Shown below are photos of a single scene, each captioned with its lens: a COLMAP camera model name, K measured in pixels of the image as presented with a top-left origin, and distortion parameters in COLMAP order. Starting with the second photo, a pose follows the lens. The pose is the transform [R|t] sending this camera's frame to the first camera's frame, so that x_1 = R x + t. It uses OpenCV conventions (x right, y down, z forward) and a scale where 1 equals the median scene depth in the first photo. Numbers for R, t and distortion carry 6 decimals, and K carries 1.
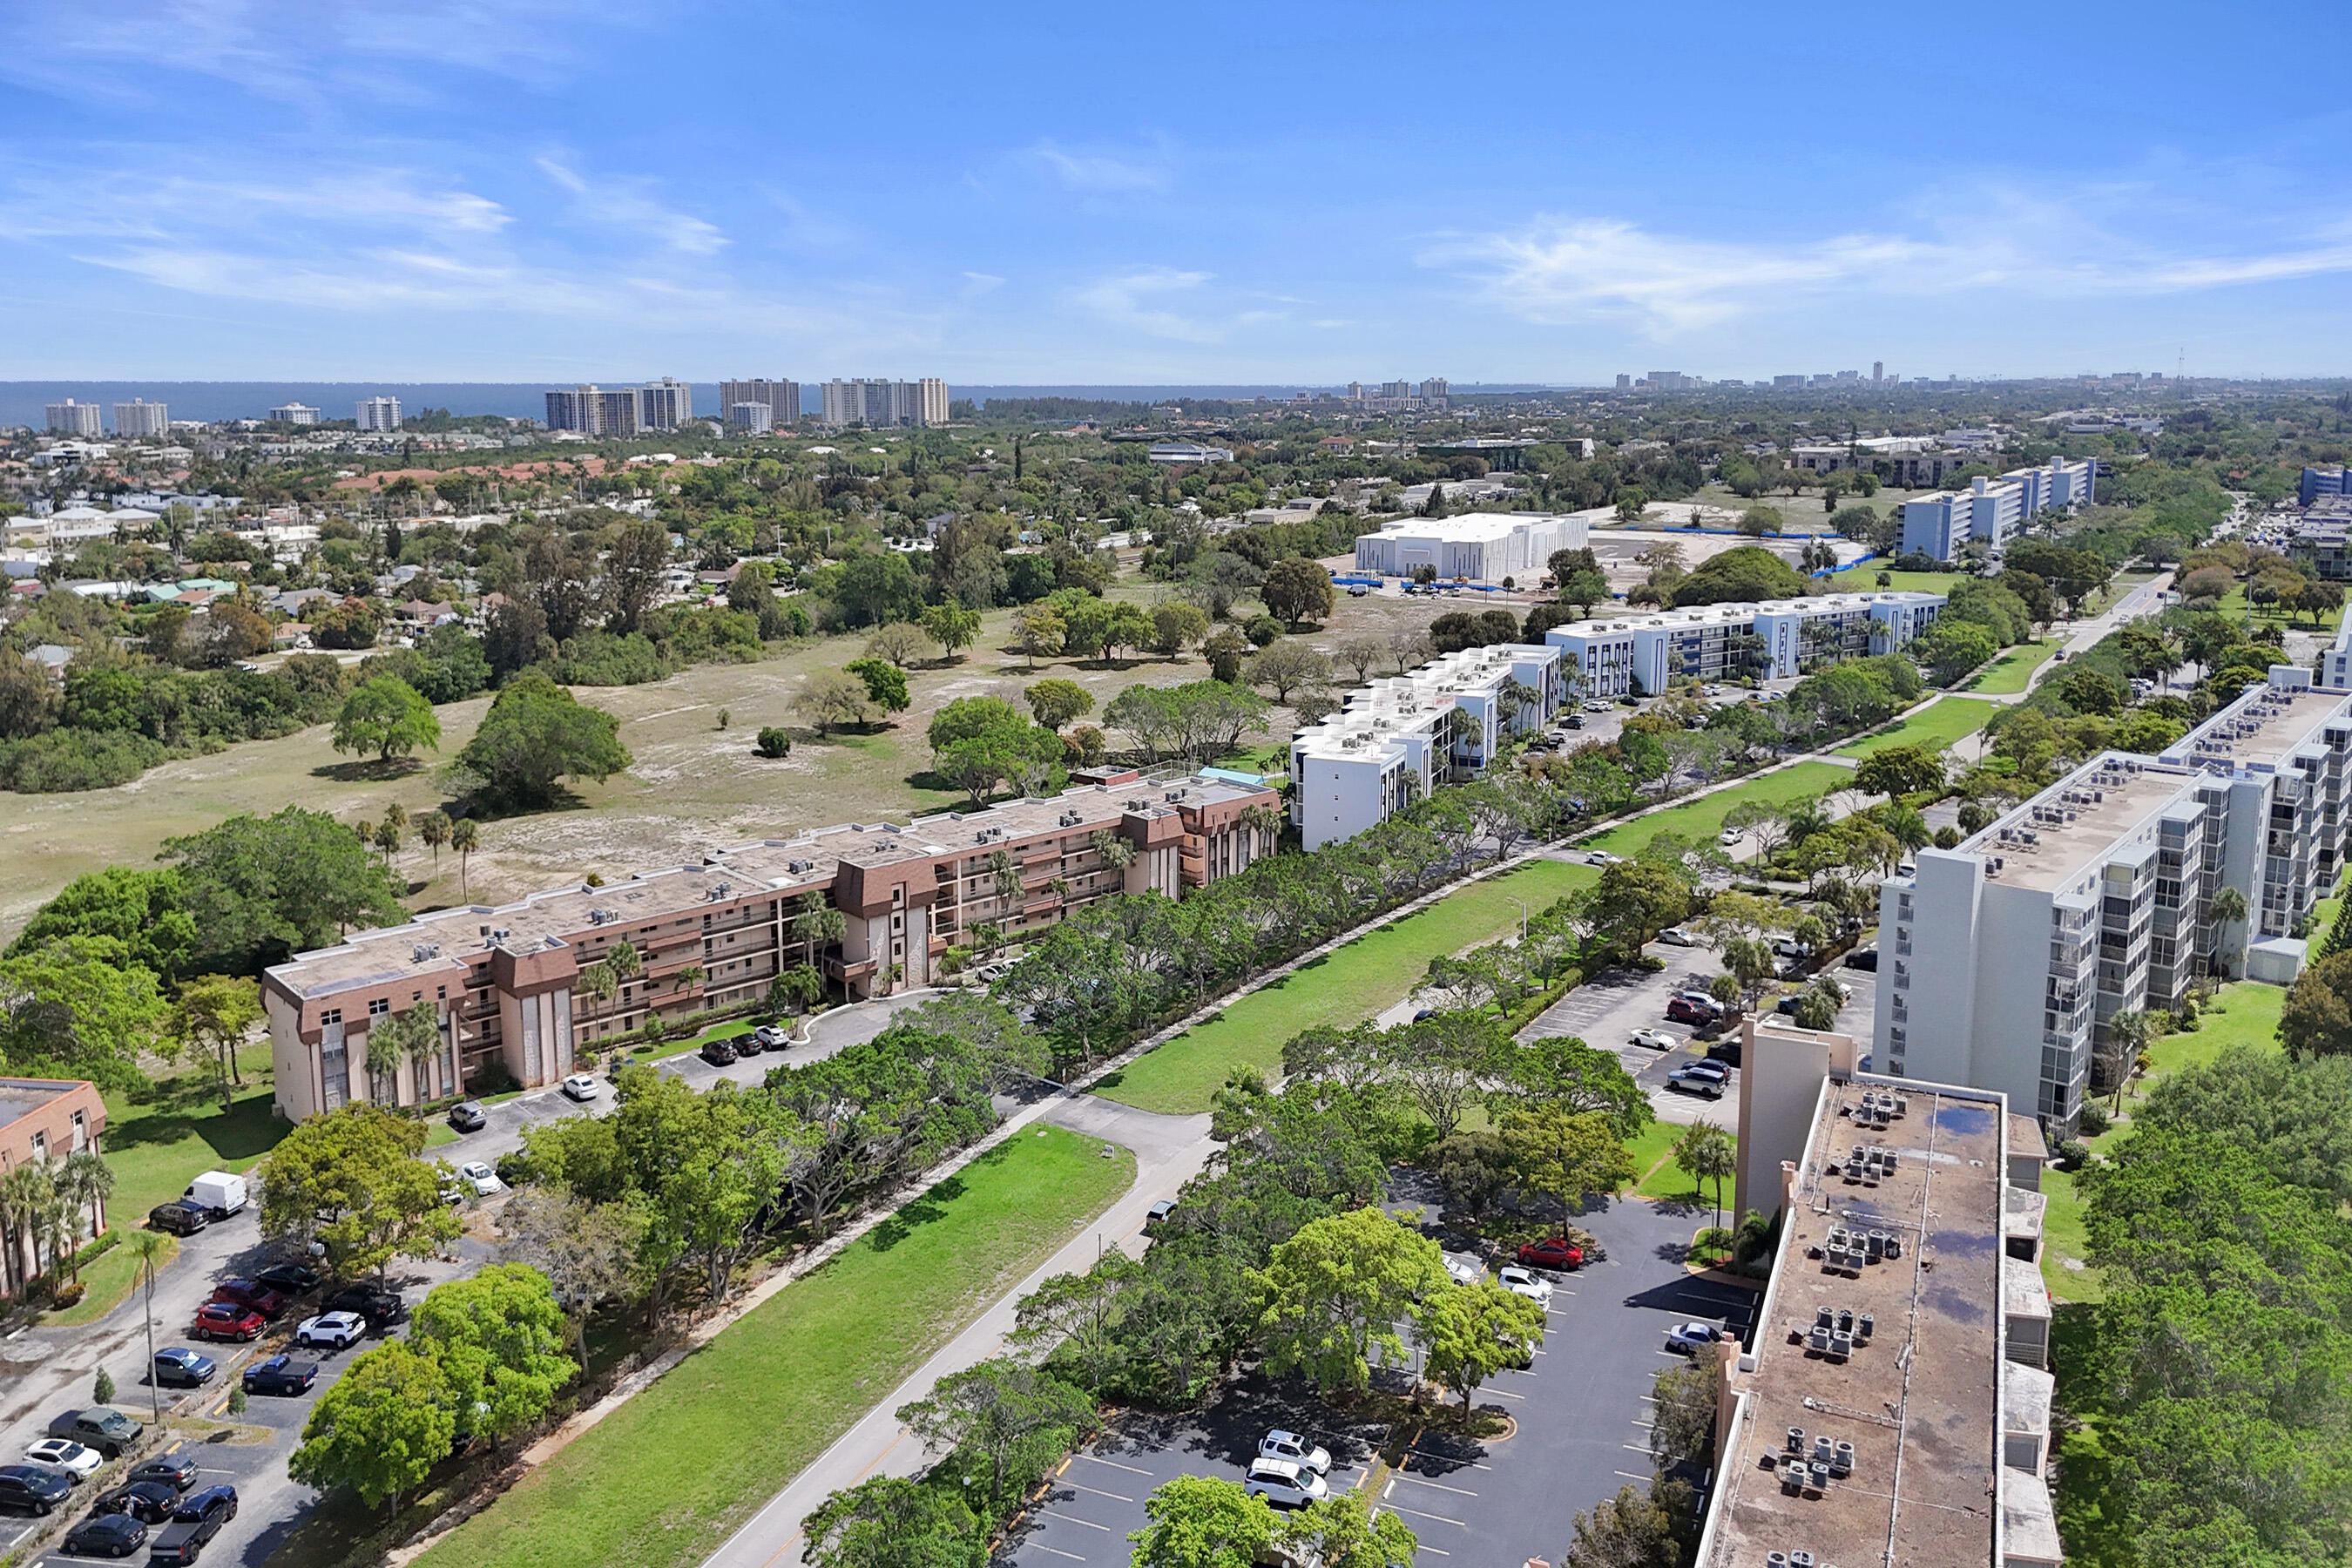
lens RADIAL K [[1873.0, 0, 1186.7], [0, 1873.0, 734.4], [0, 0, 1]] dist [0.096557, -0.112040]
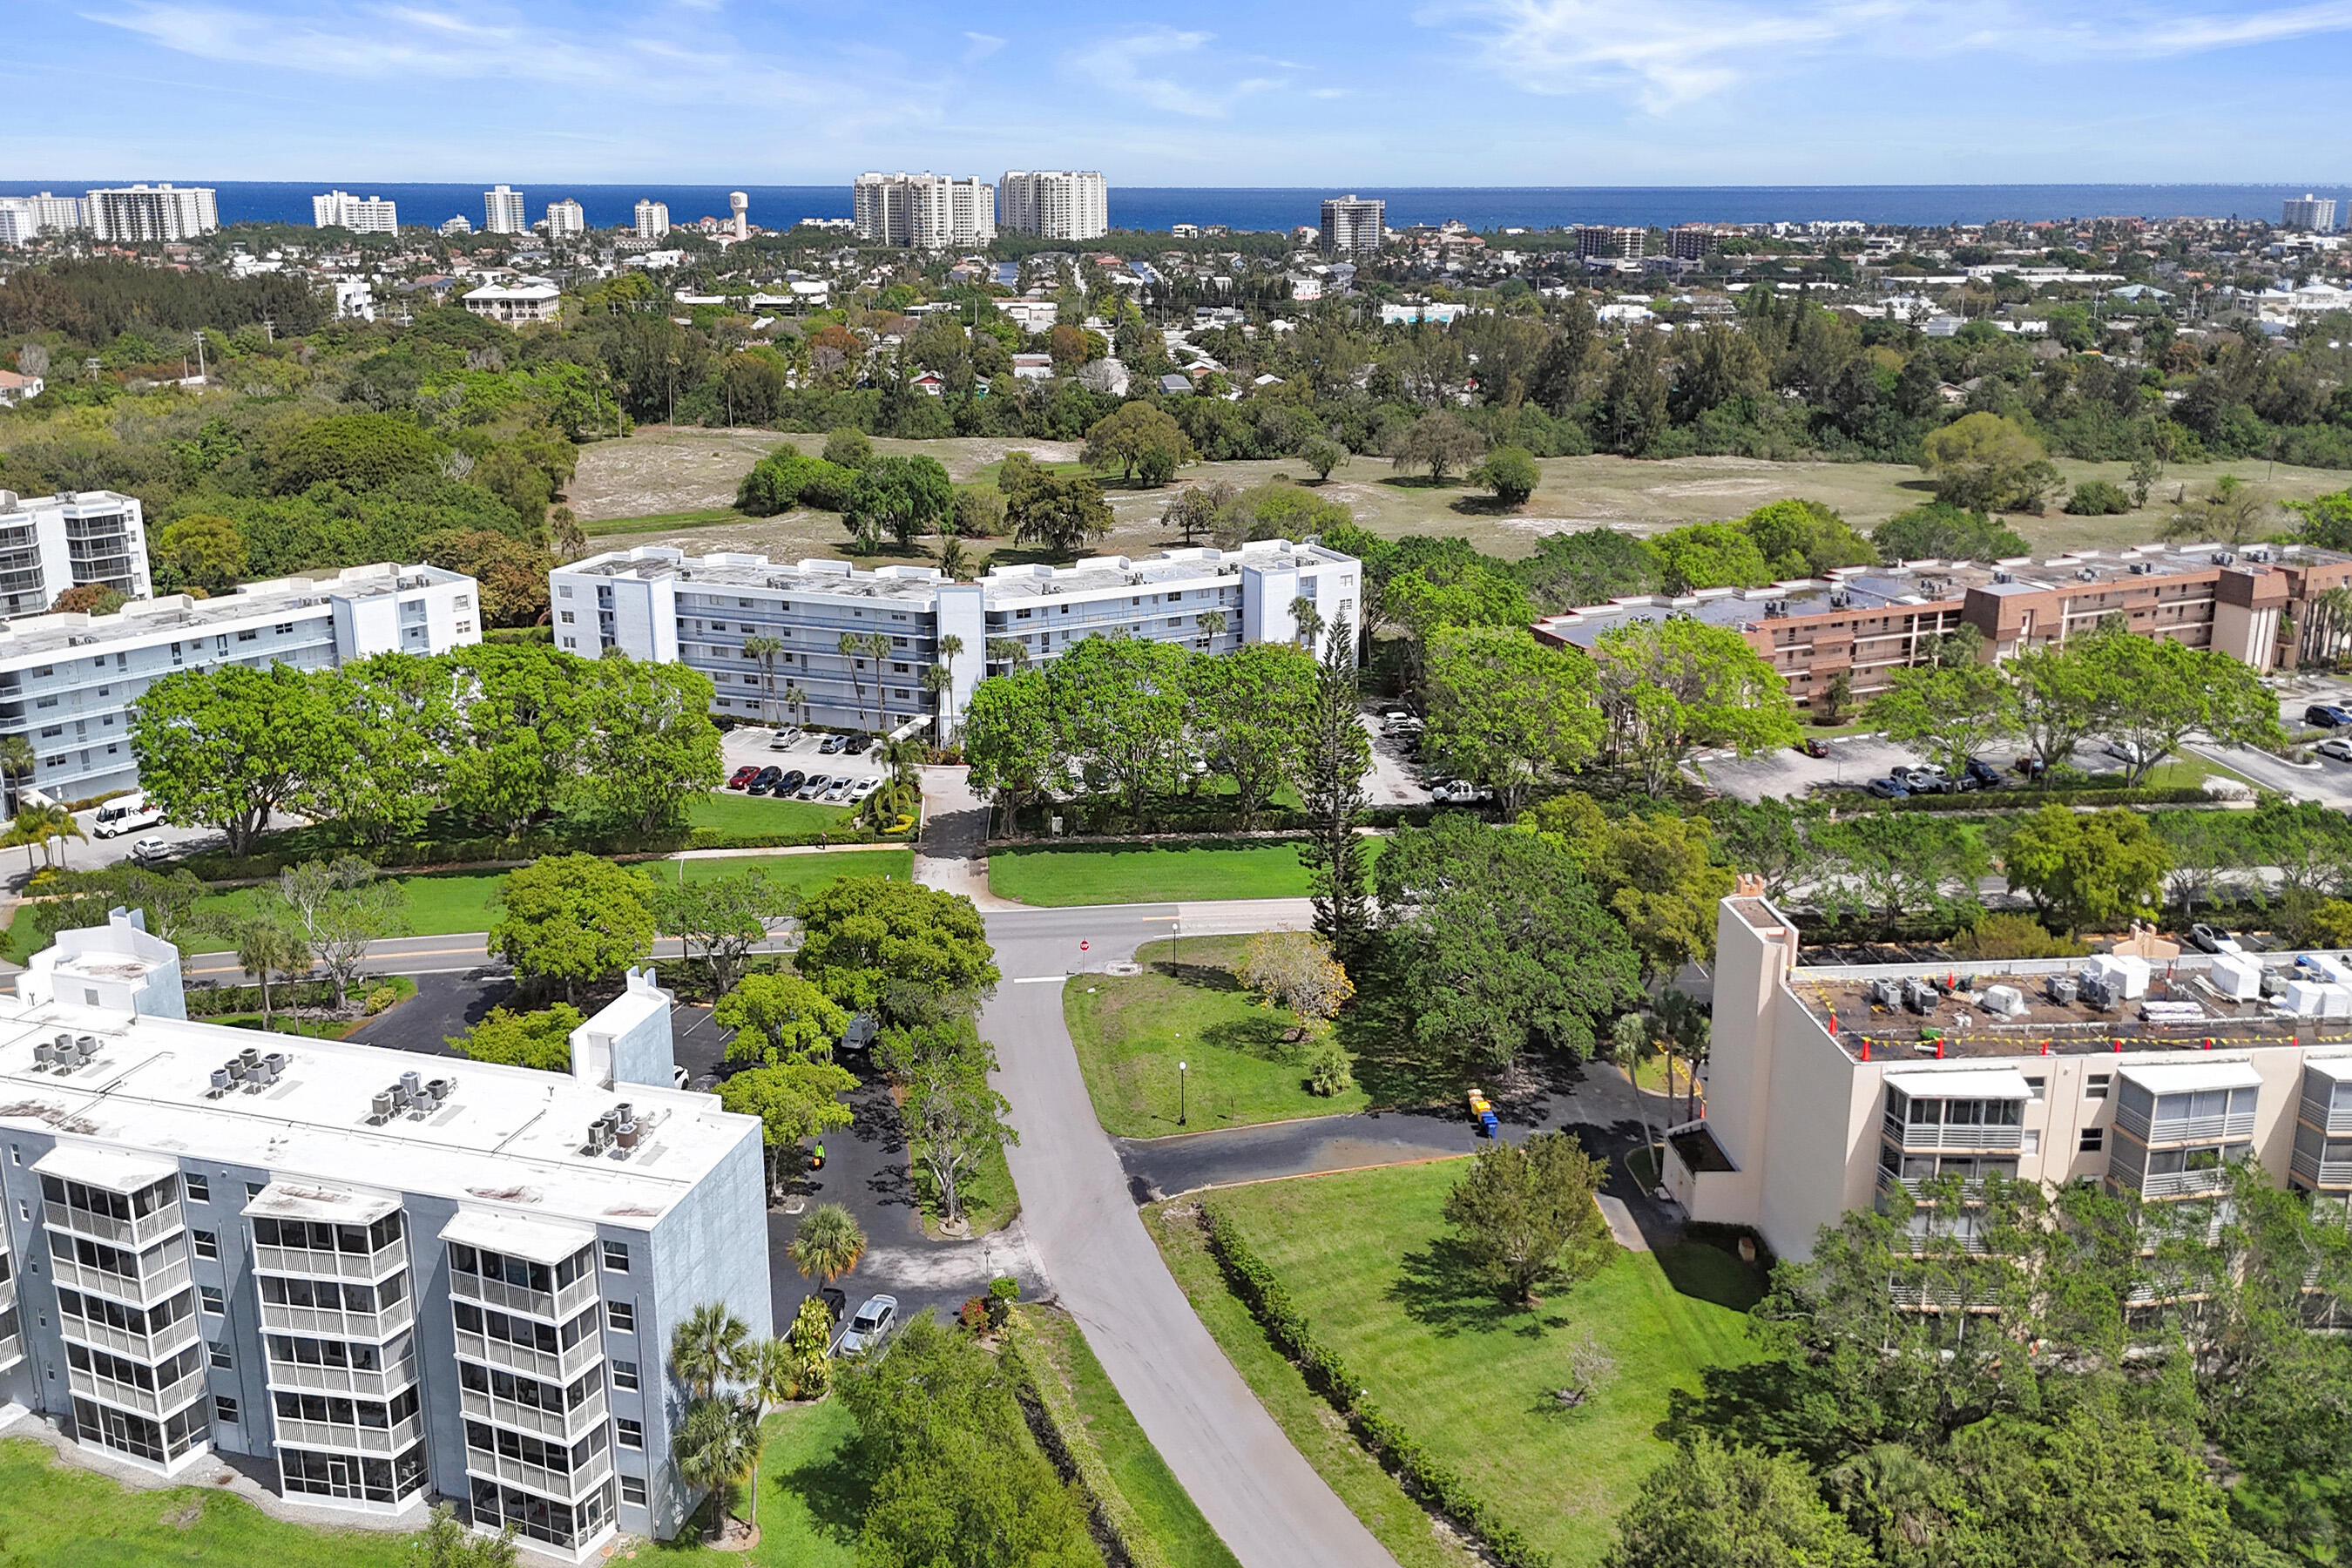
lens RADIAL K [[1786.4, 0, 1190.1], [0, 1786.4, 635.6], [0, 0, 1]] dist [0.084131, -0.086093]
pose [[0.490801, 0.211890, -0.845114, 0.048875], [-0.158142, 0.975530, 0.152748, 0.029190], [0.856800, 0.058679, 0.512299, -0.124776]]
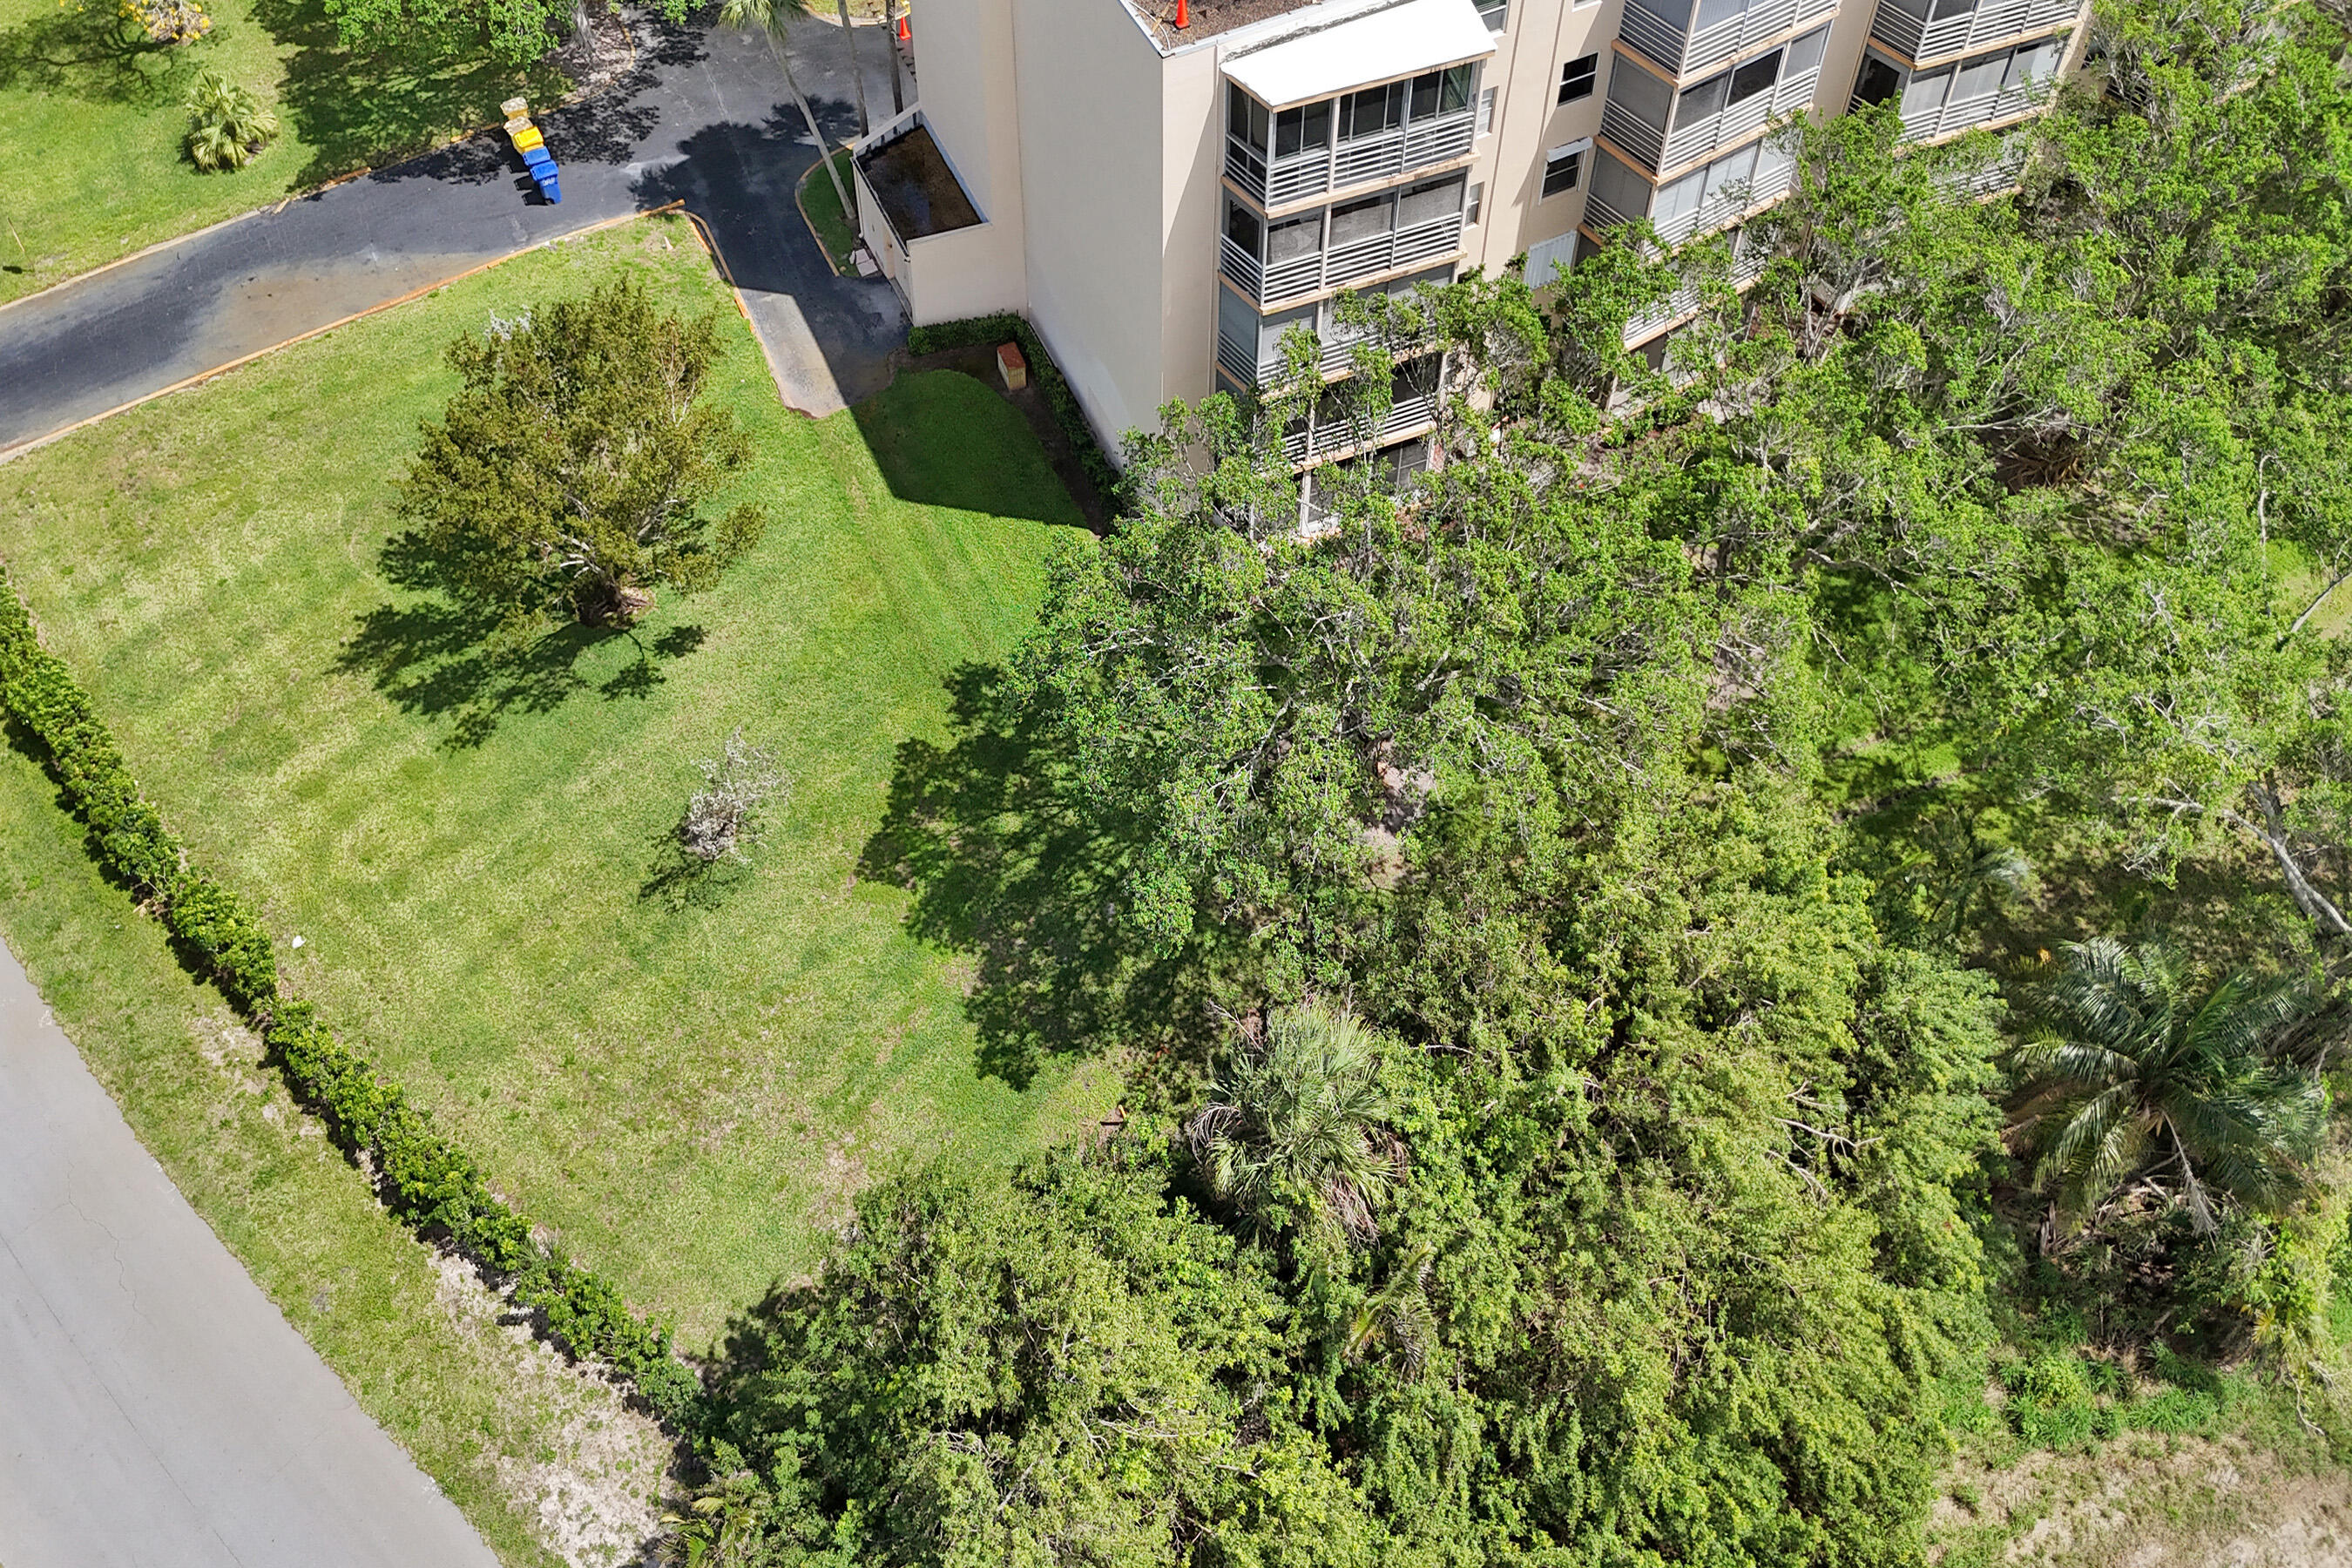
lens RADIAL K [[1786.4, 0, 1190.1], [0, 1786.4, 635.6], [0, 0, 1]] dist [0.084131, -0.086093]
pose [[0.787308, 0.505482, -0.353036, 0.010618], [-0.132153, 0.697632, 0.704163, 0.039759], [0.602231, -0.507738, 0.616052, -0.074779]]
